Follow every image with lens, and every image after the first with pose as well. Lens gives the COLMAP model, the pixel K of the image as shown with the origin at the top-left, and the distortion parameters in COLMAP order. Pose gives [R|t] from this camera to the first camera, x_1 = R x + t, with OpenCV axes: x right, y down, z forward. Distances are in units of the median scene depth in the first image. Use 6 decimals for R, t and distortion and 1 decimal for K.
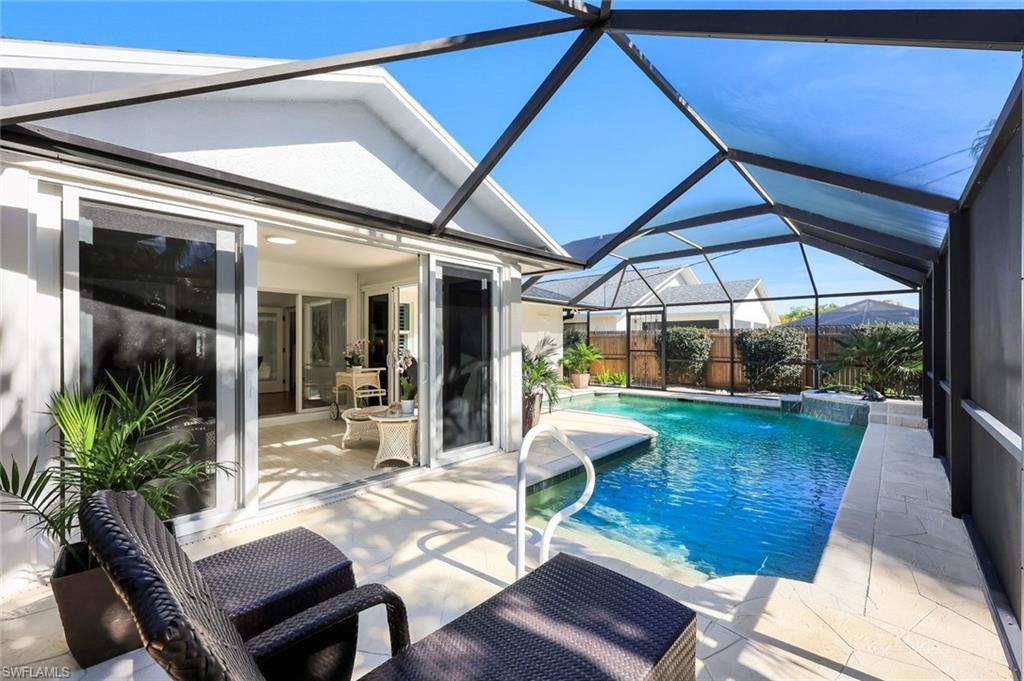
lens RADIAL K [[413.9, 0, 512.0], [0, 413.9, 339.8], [0, 0, 1]] dist [-0.000138, 0.000114]
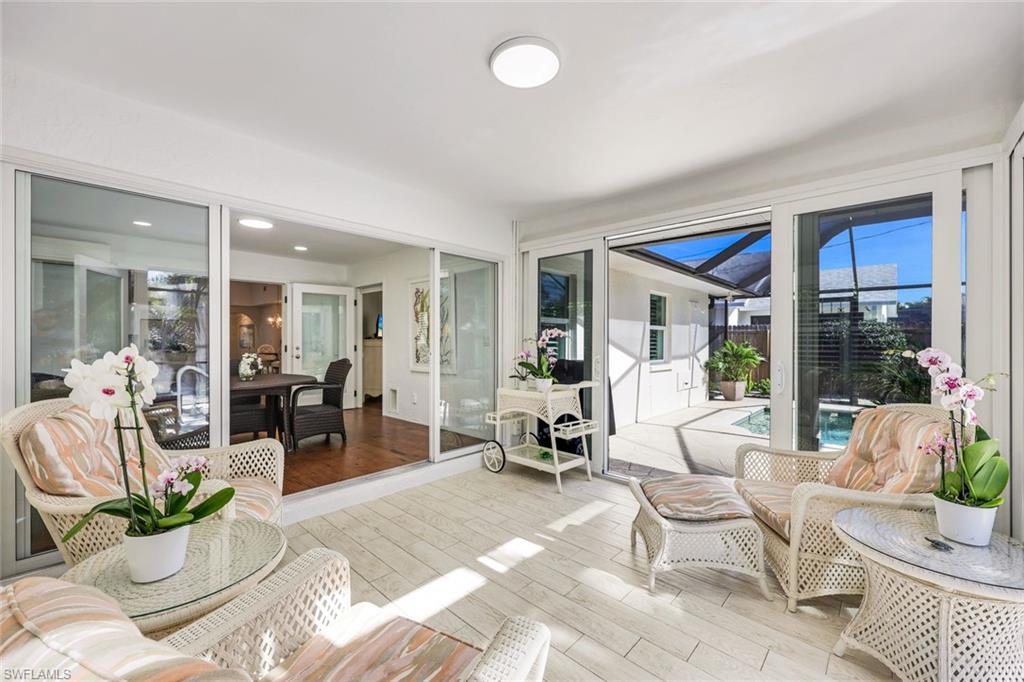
lens RADIAL K [[416.0, 0, 513.5], [0, 416.0, 338.8], [0, 0, 1]] dist [0.001454, -0.000120]
pose [[0.999986, 0.004546, 0.002621, -0.250194], [-0.004564, 0.999965, 0.006966, 0.002261], [-0.002589, -0.006978, 0.999972, 0.261627]]
